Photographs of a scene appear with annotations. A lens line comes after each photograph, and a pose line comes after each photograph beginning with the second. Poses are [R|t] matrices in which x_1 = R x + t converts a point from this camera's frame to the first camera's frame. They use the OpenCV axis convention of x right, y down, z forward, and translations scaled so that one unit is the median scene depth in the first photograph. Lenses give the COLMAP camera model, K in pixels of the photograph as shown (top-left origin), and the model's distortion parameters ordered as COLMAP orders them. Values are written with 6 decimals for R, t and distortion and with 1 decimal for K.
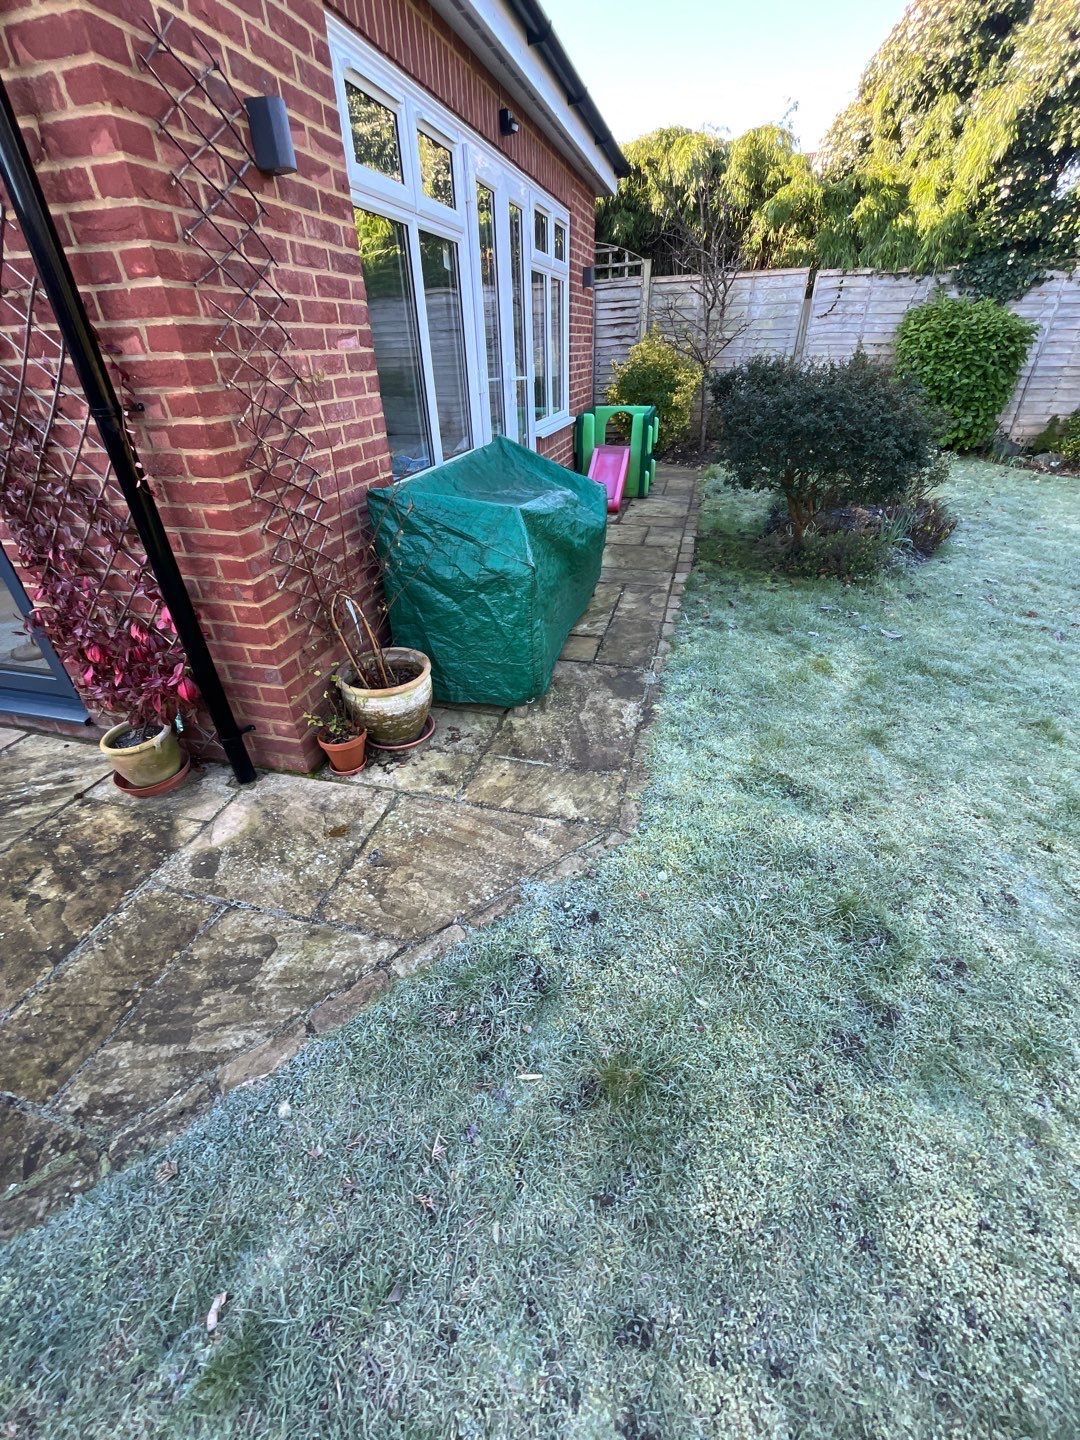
lens RADIAL K [[575.3, 0, 533.3], [0, 575.3, 720.7], [0, 0, 1]] dist [0.000722, -0.000021]
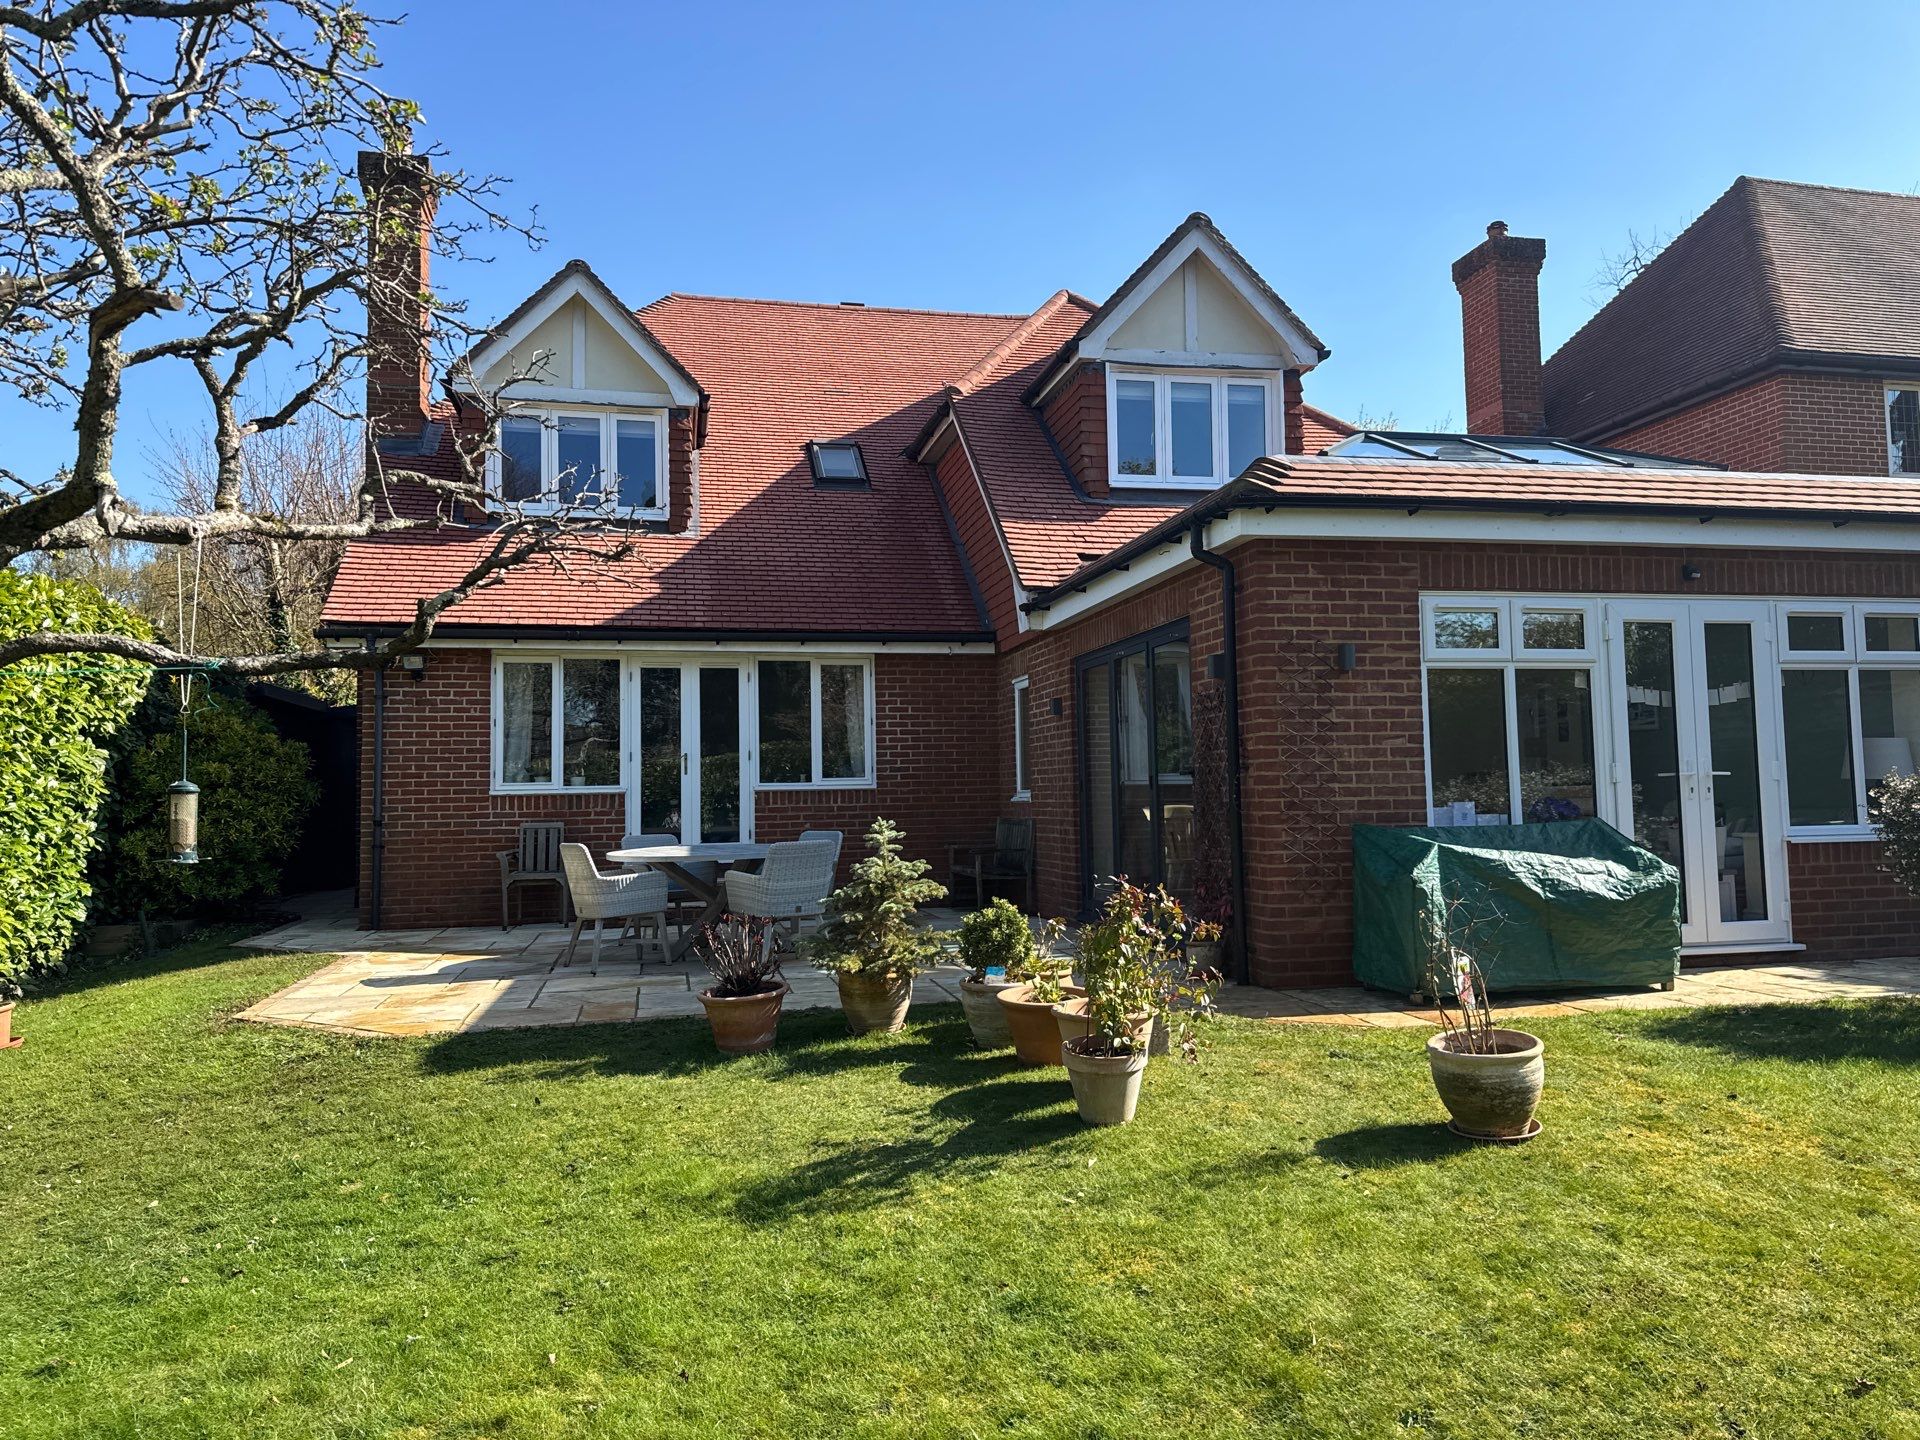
lens RADIAL K [[1322.4, 0, 976.5], [0, 1322.4, 719.7], [0, 0, 1]] dist [0.060960, -0.046995]
pose [[0.478632, -0.040279, -0.877091, 2.288756], [-0.472217, 0.830361, -0.295824, 0.893021], [0.740218, 0.555769, 0.378417, -1.231009]]
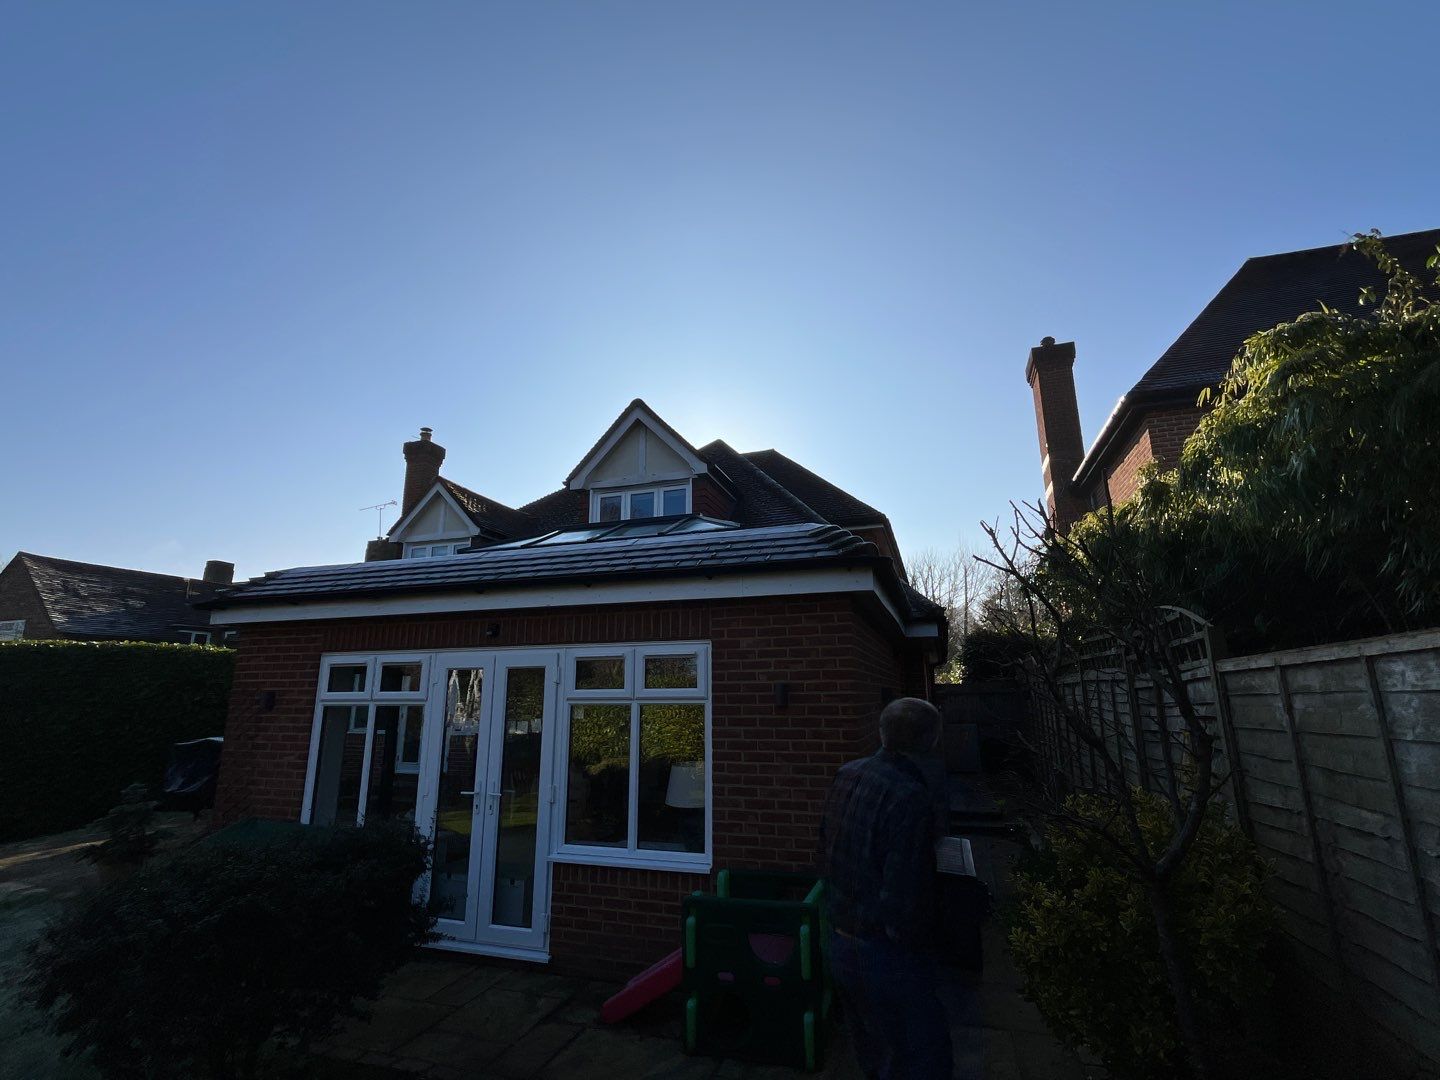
lens RADIAL K [[659.2, 0, 715.6], [0, 659.2, 541.3], [0, 0, 1]] dist [-0.001104, -0.000310]
pose [[-0.034793, -0.205615, -0.978014, 2.365862], [-0.537915, 0.828614, -0.155069, -1.869688], [0.842281, 0.520693, -0.139434, 2.335772]]
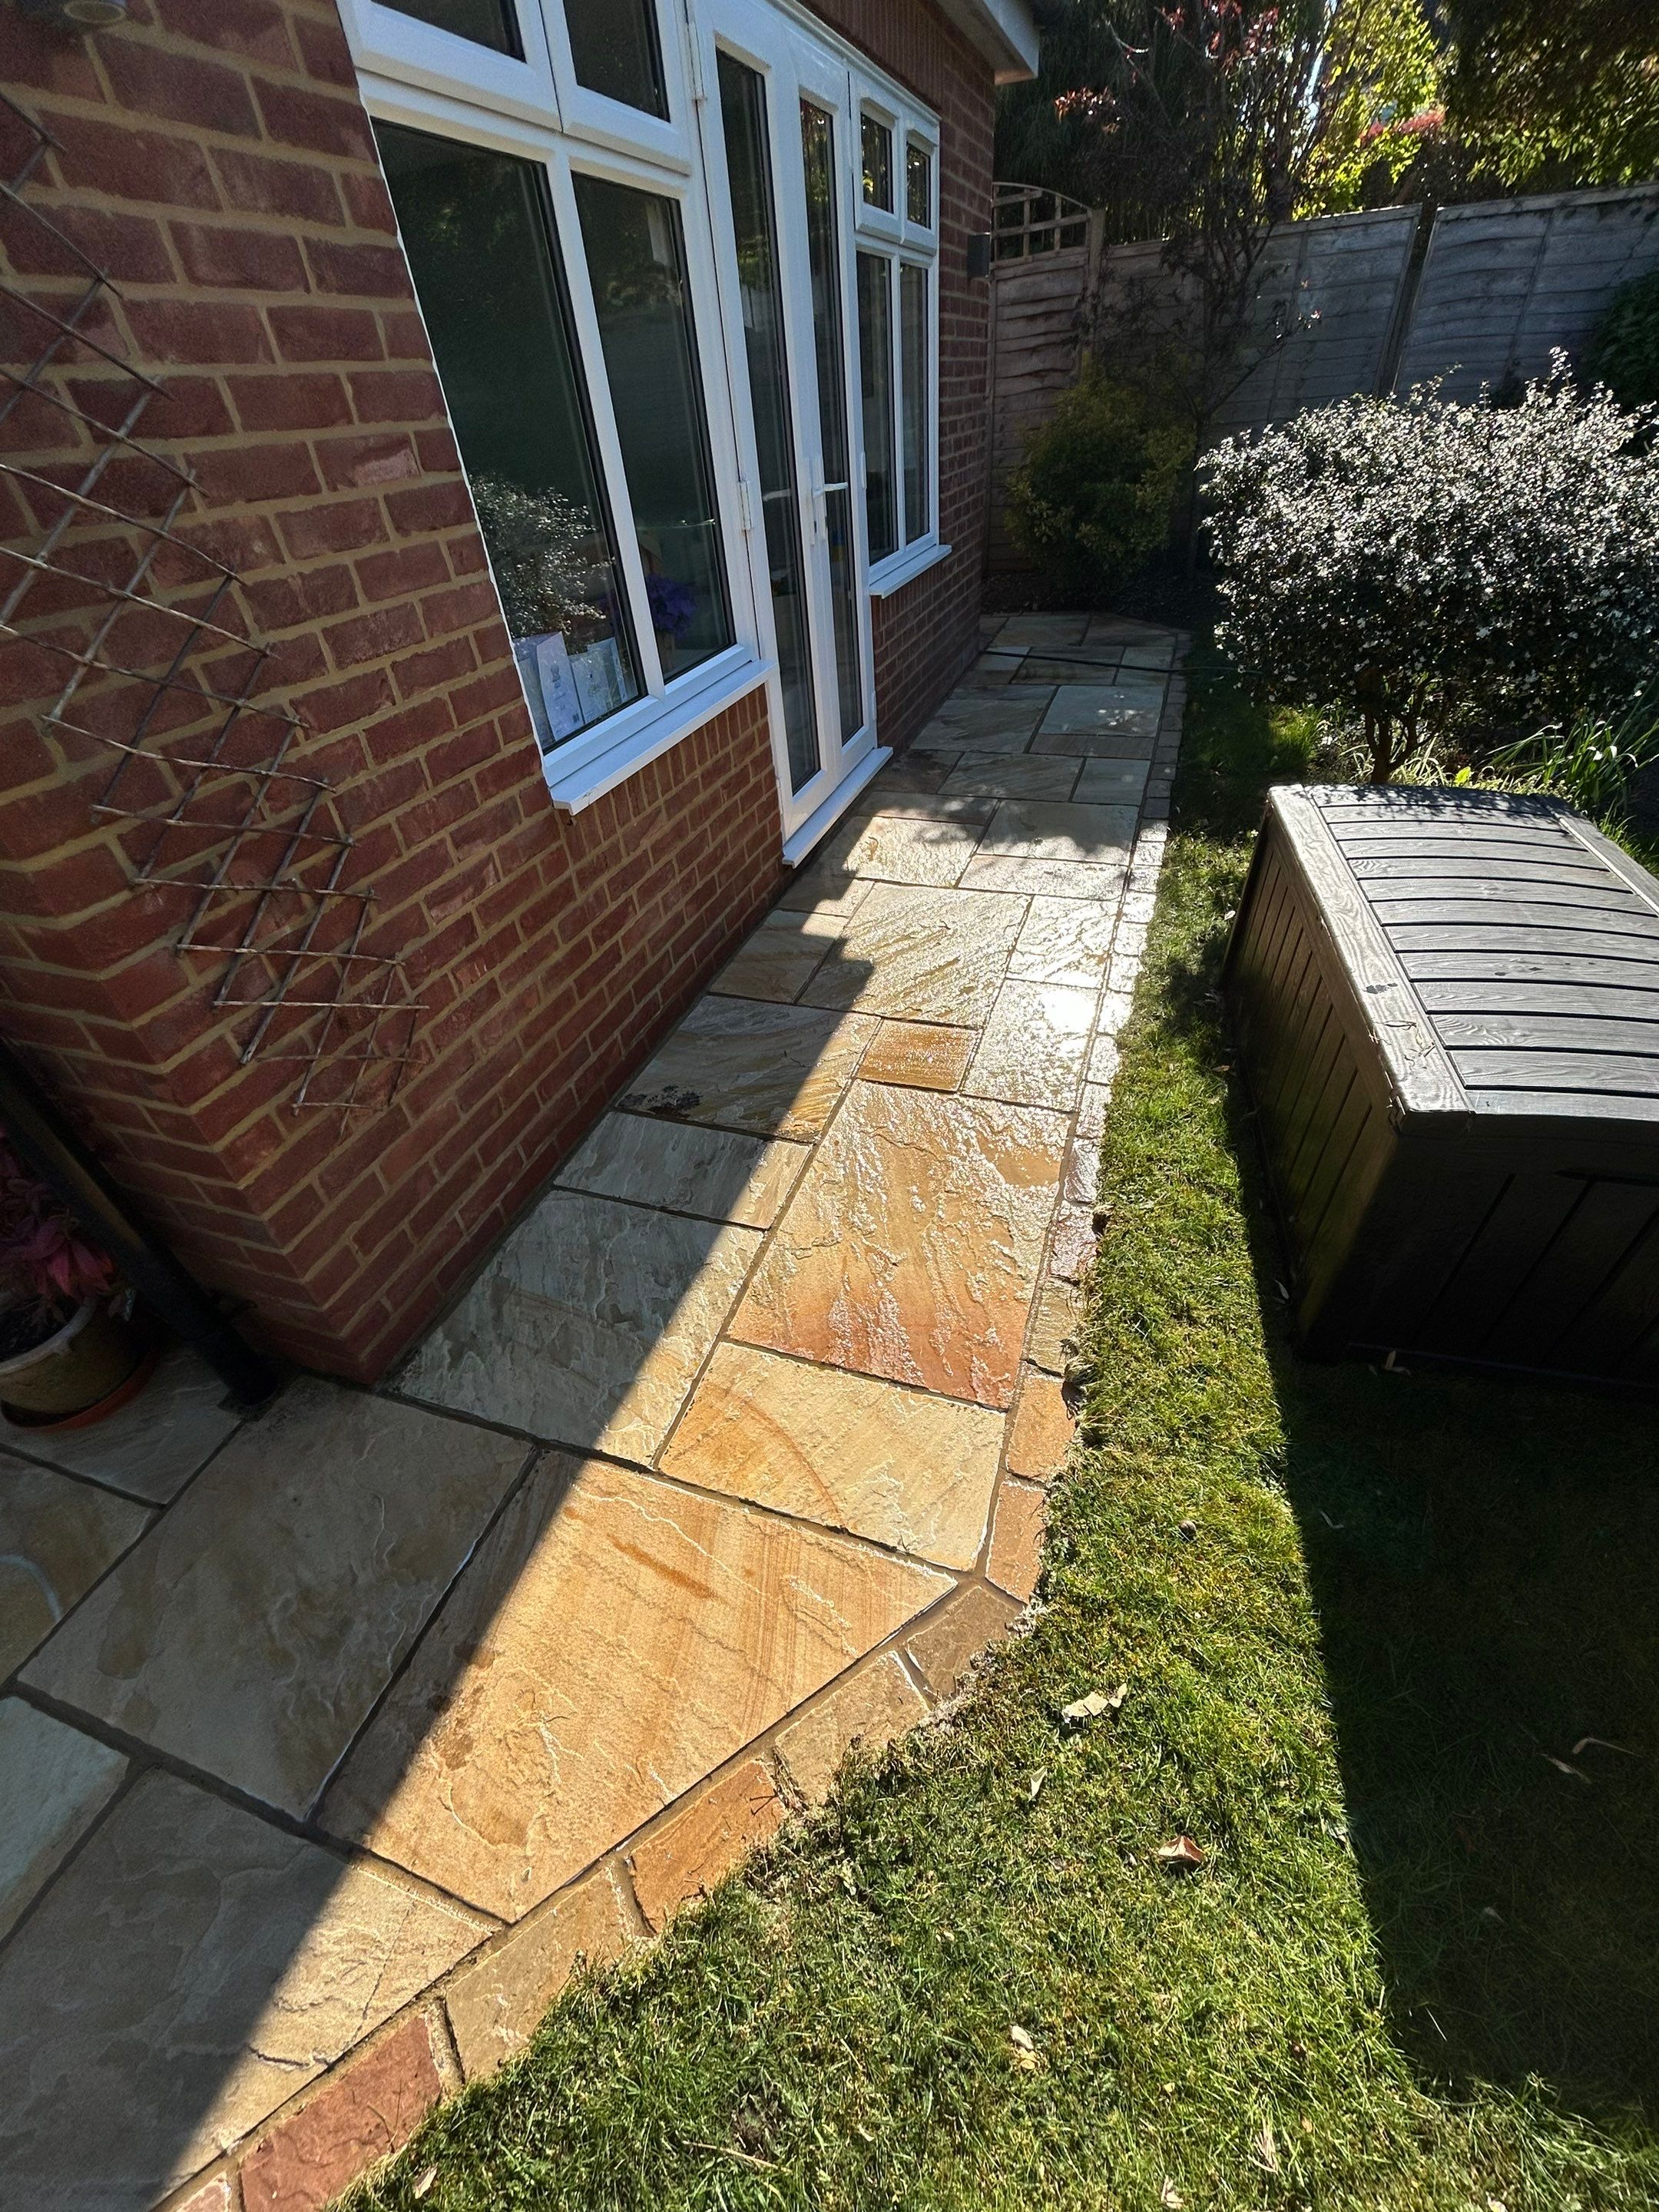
lens RADIAL K [[883.8, 0, 829.3], [0, 883.8, 1110.0], [0, 0, 1]] dist [0.000722, -0.000021]
pose [[0.996809, 0.003446, -0.079743, 0.069965], [0.005116, 0.994256, 0.106909, -0.237204], [0.079653, -0.106976, 0.991066, 0.302945]]
